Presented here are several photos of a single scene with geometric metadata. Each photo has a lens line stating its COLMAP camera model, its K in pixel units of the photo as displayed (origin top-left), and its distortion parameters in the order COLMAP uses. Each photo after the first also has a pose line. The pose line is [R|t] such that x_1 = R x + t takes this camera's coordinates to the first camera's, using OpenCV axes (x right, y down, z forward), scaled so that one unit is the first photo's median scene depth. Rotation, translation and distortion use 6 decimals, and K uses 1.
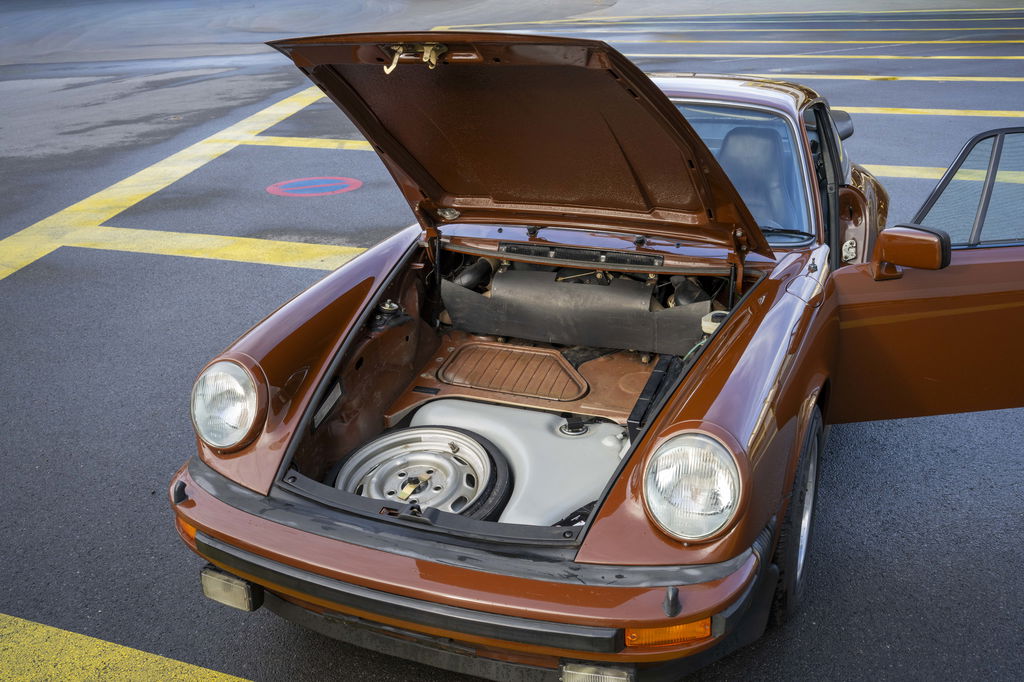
lens RADIAL K [[1025.8, 0, 507.4], [0, 1025.8, 344.1], [0, 0, 1]] dist [0.005605, 0.000000]
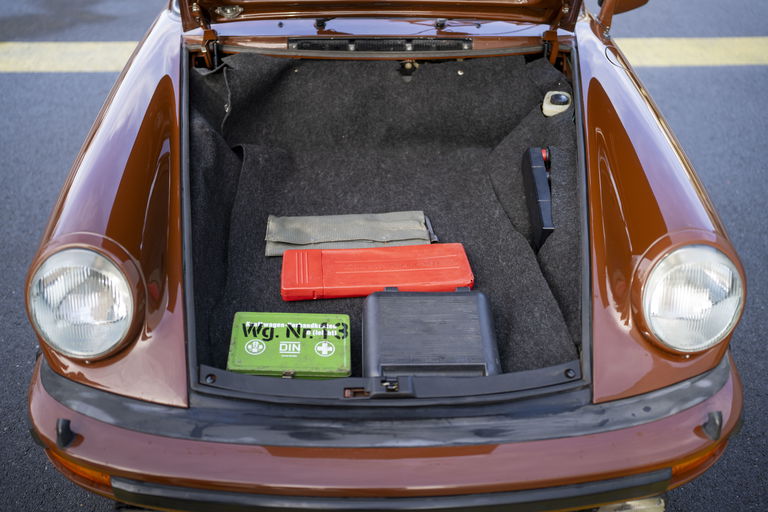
lens RADIAL K [[769.4, 0, 386.5], [0, 769.4, 250.9], [0, 0, 1]] dist [0.005605, 0.000000]
pose [[0.905936, -0.202675, 0.371756, -0.230204], [0.117588, 0.963887, 0.238945, -0.074076], [-0.406759, -0.172755, 0.897053, 0.333078]]
